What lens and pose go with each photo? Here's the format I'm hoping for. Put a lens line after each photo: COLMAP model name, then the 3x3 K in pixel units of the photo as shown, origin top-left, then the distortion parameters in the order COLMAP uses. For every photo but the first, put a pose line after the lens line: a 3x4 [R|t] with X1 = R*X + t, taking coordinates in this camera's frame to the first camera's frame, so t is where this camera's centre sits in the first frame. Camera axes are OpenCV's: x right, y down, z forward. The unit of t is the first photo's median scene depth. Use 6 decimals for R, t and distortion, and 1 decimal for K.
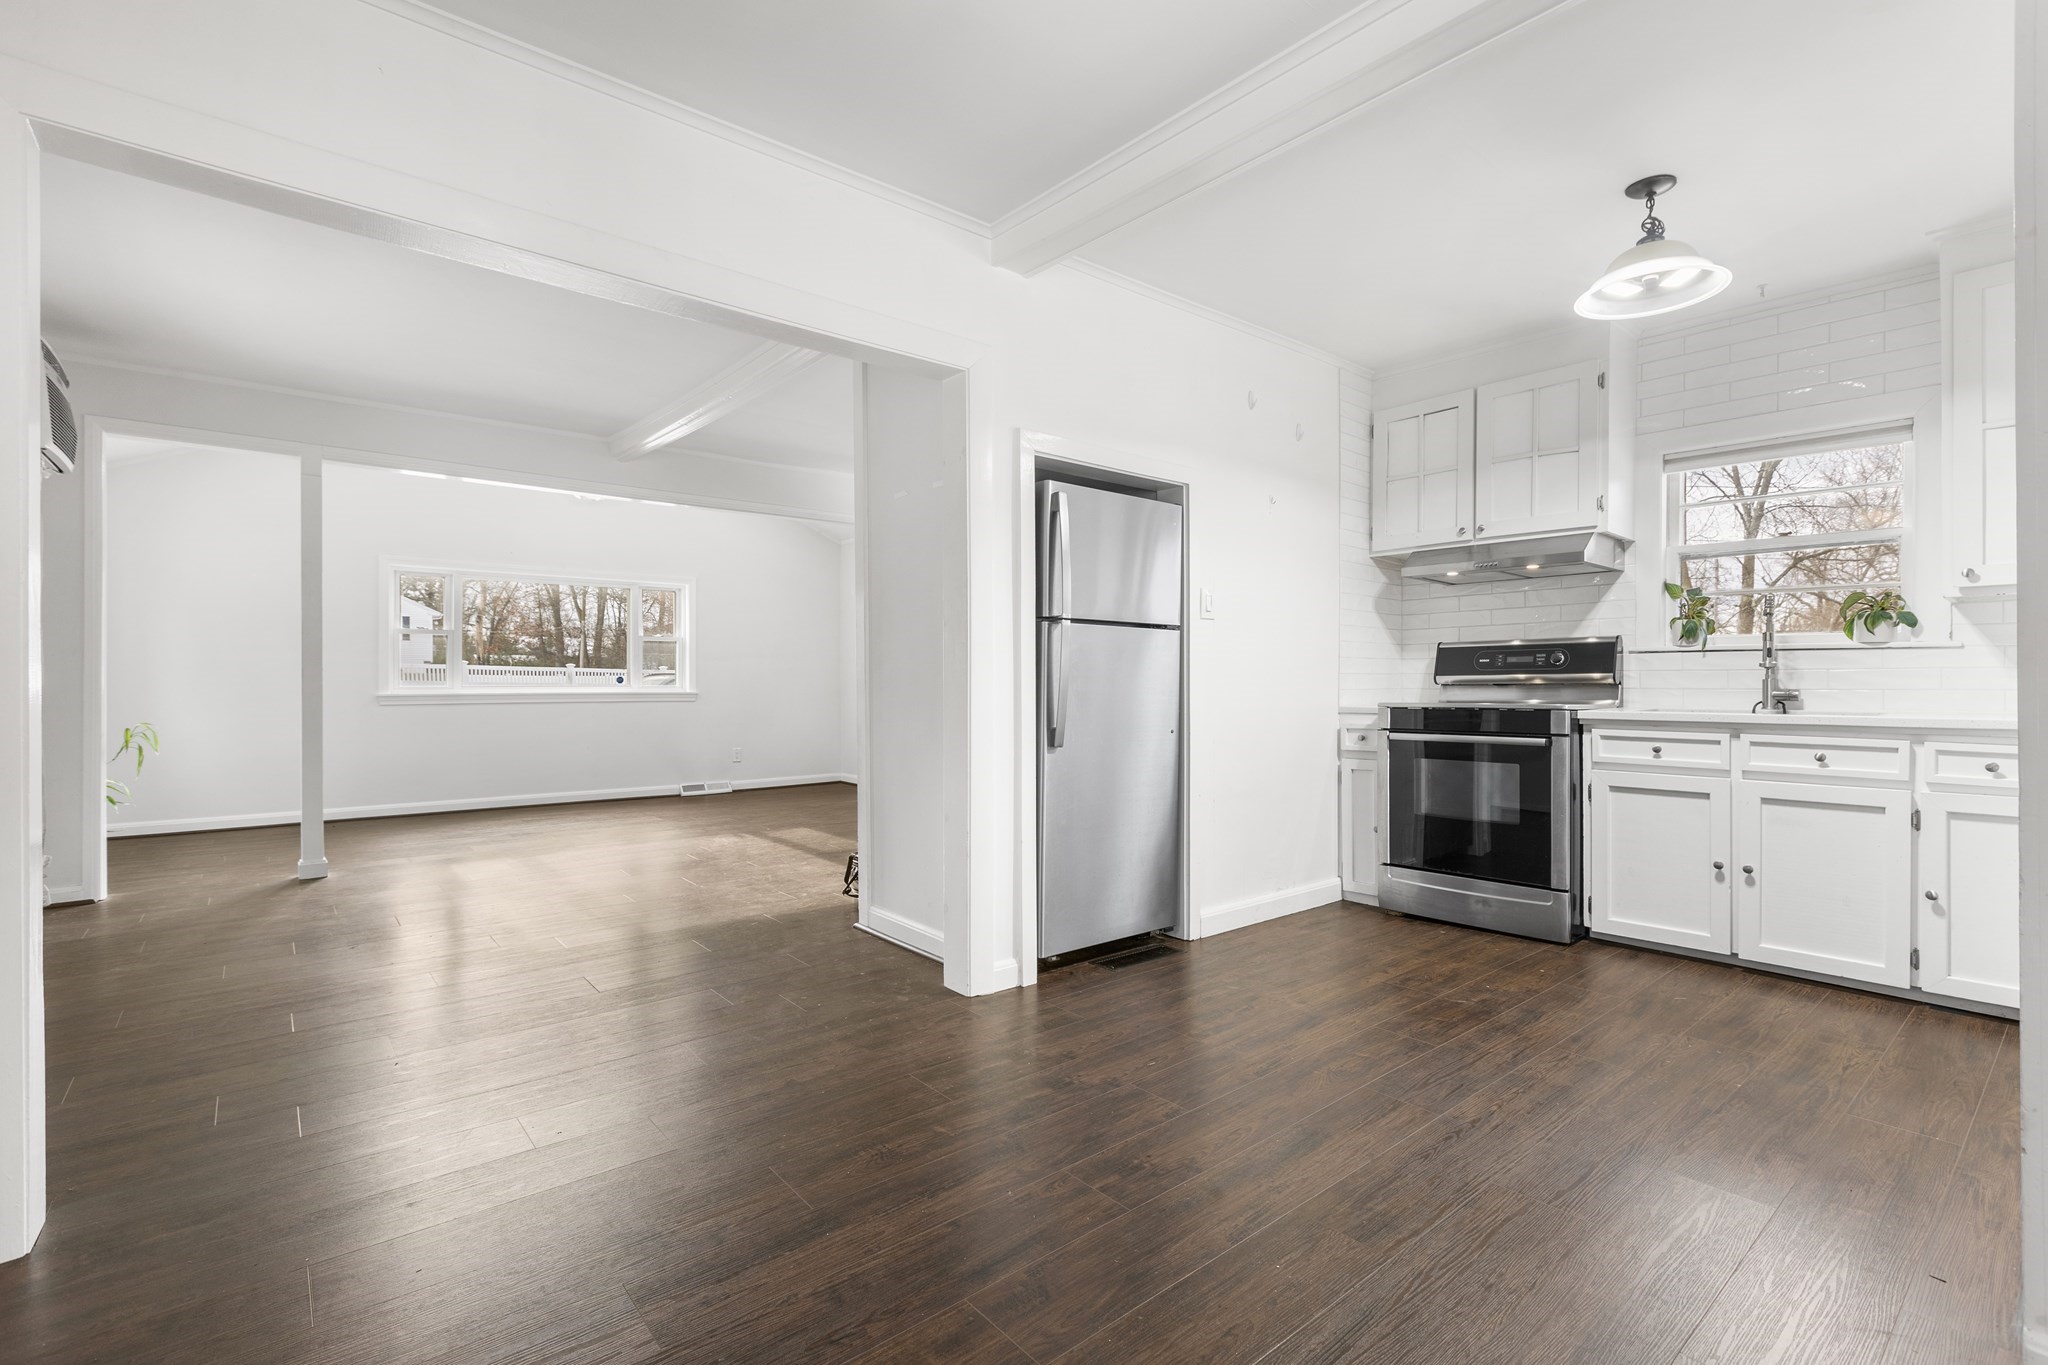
lens RADIAL K [[922.2, 0, 1020.0], [0, 922.2, 677.3], [0, 0, 1]] dist [0.001110, -0.001063]
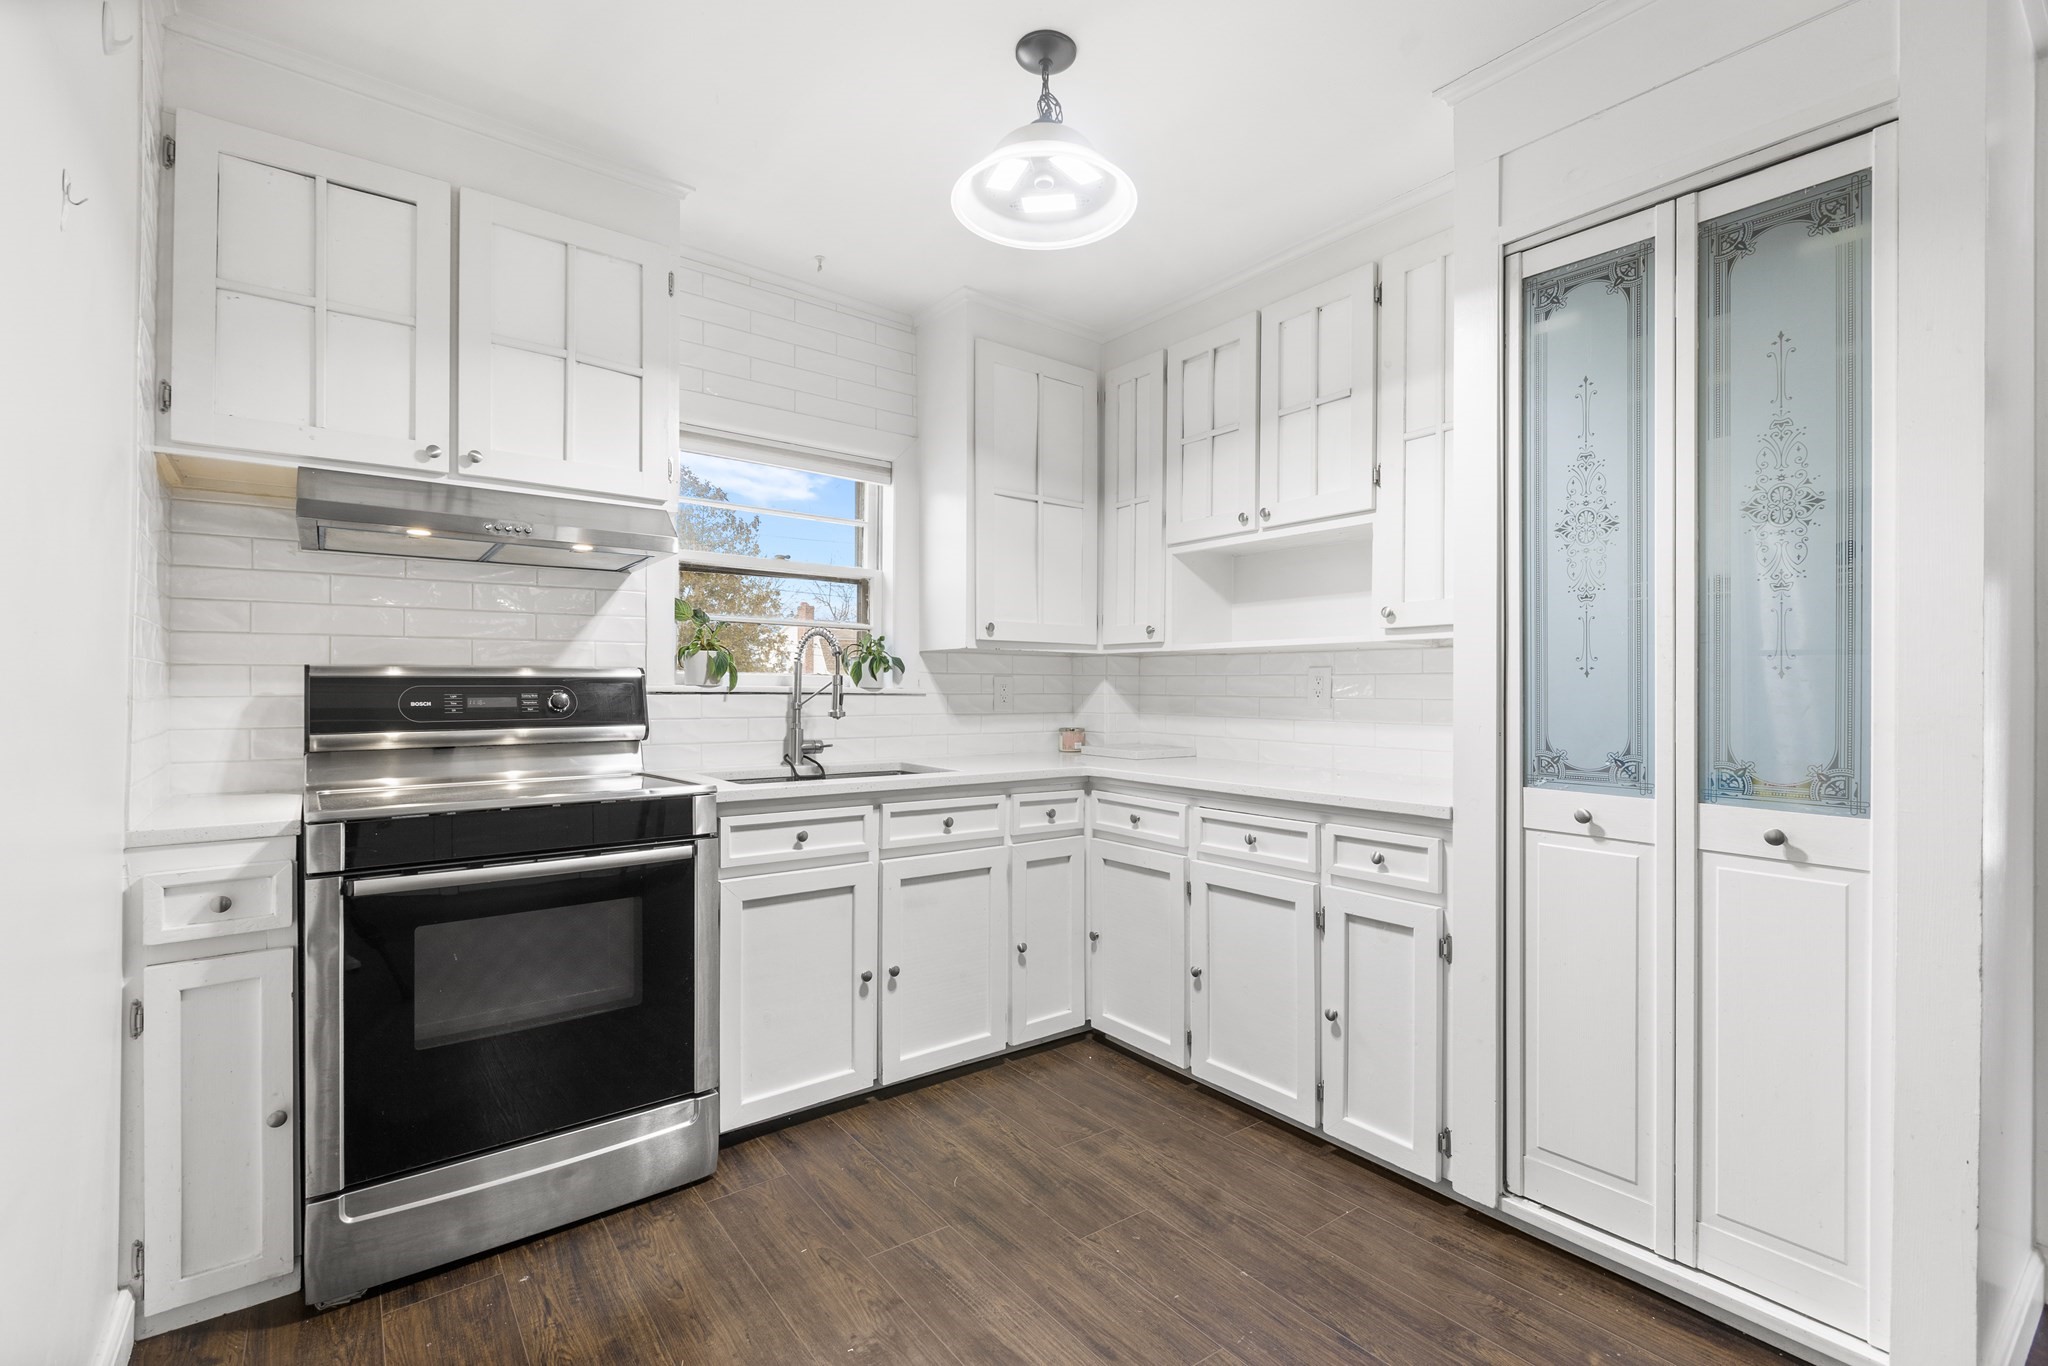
lens RADIAL K [[919.6, 0, 1019.0], [0, 919.6, 679.7], [0, 0, 1]] dist [0.000199, -0.000008]
pose [[0.049892, 0.011855, 0.998684, -0.010550], [-0.007529, 0.999906, -0.011493, -0.033242], [-0.998726, -0.006945, 0.049976, 0.731881]]
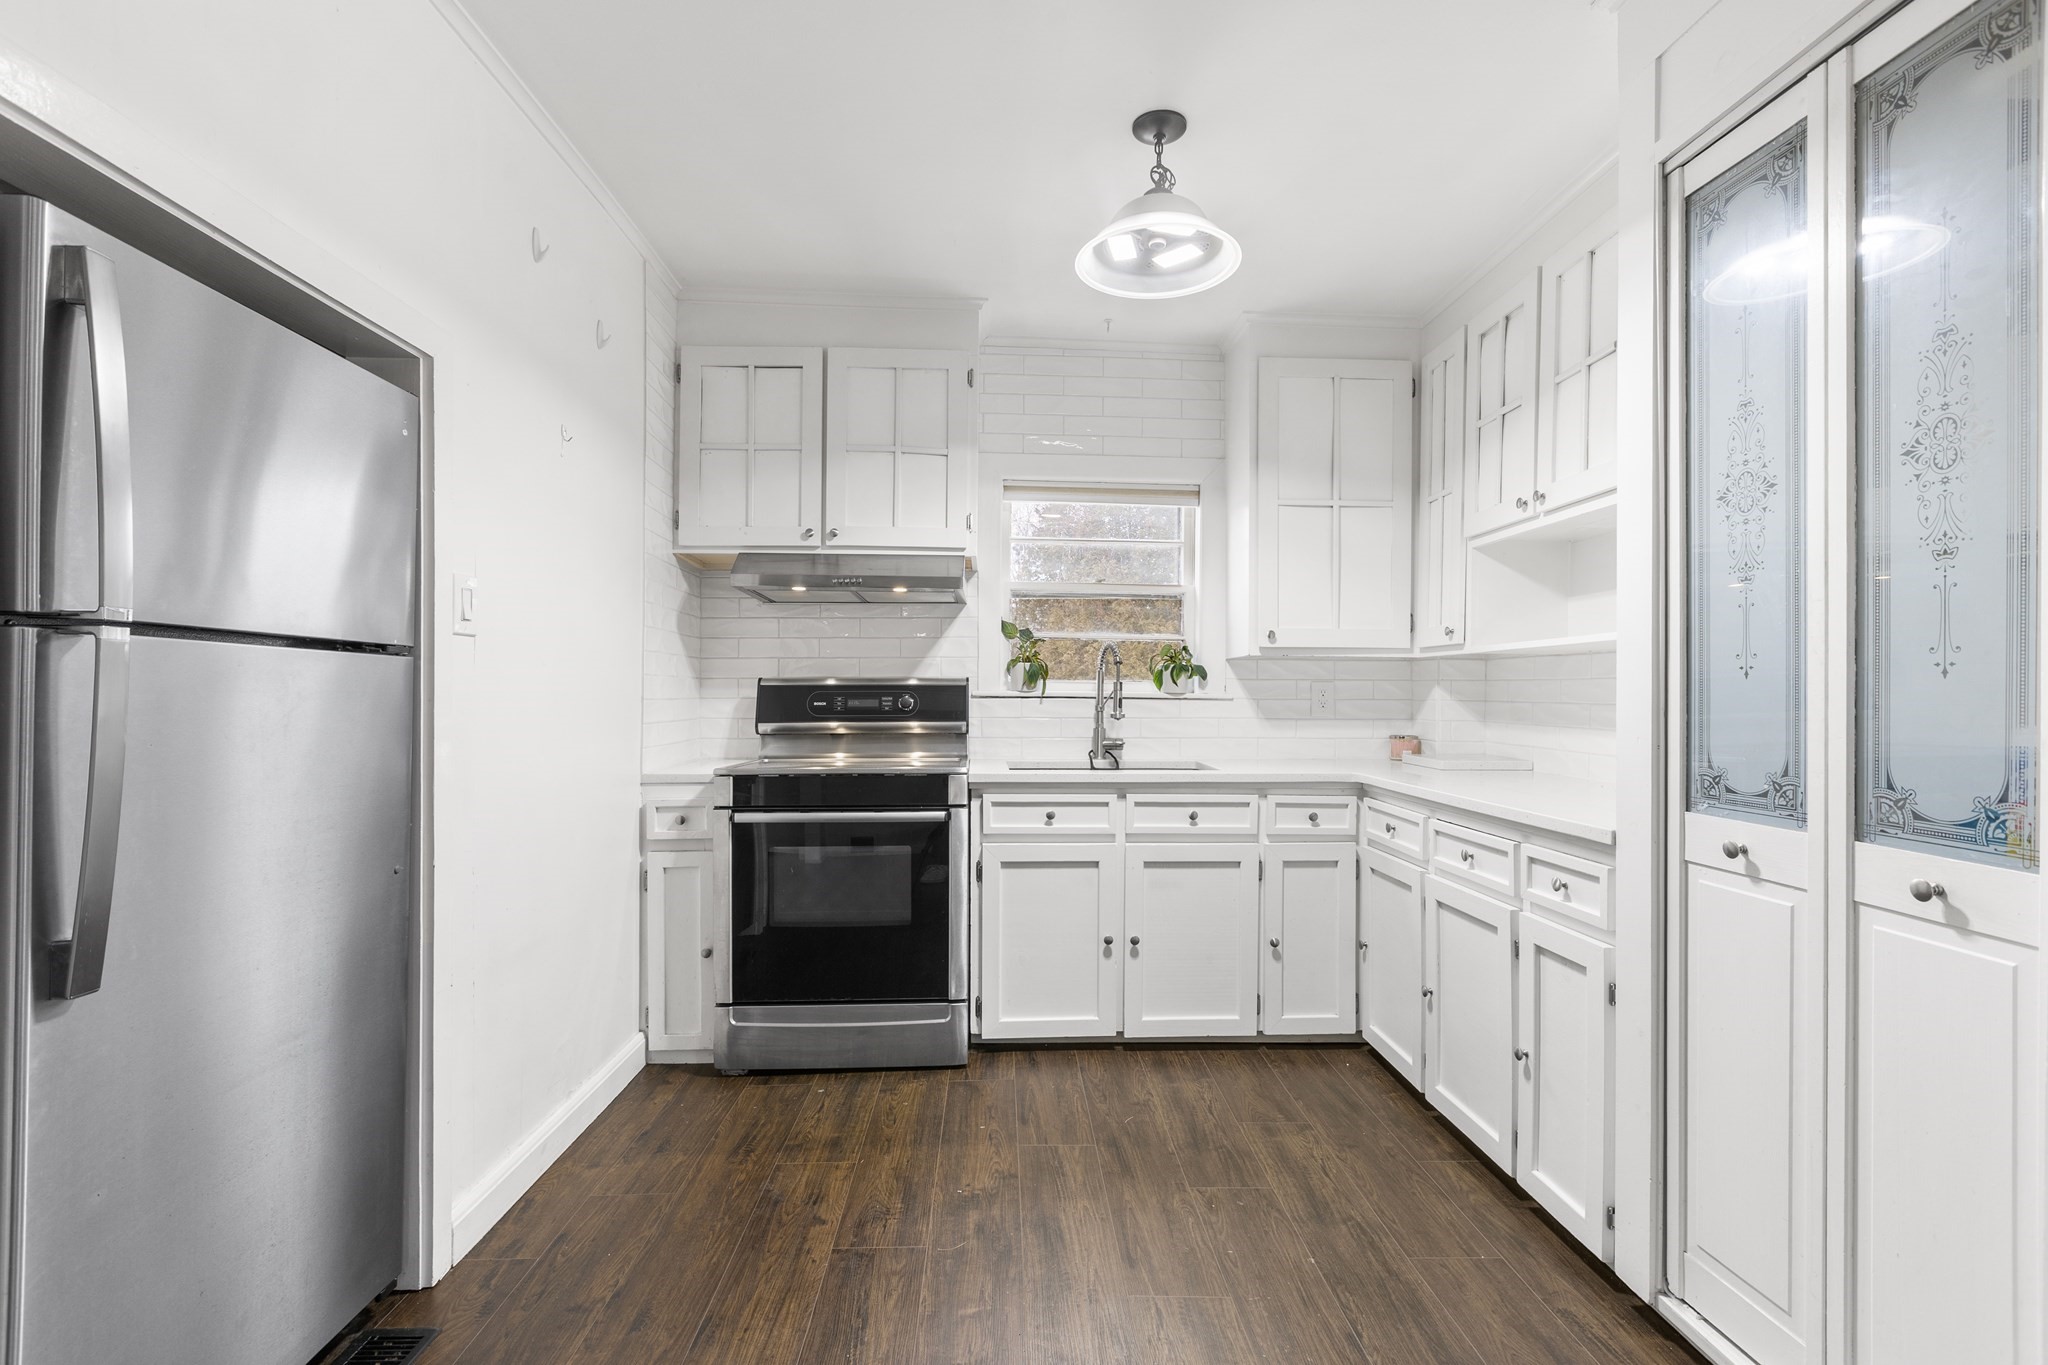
lens RADIAL K [[929.1, 0, 1020.2], [0, 929.1, 694.4], [0, 0, 1]] dist [-0.000238, 0.000355]
pose [[0.615378, 0.003474, 0.788224, -0.013318], [-0.008505, 0.999961, 0.002233, -0.033920], [-0.788186, -0.008078, 0.615384, 0.446218]]
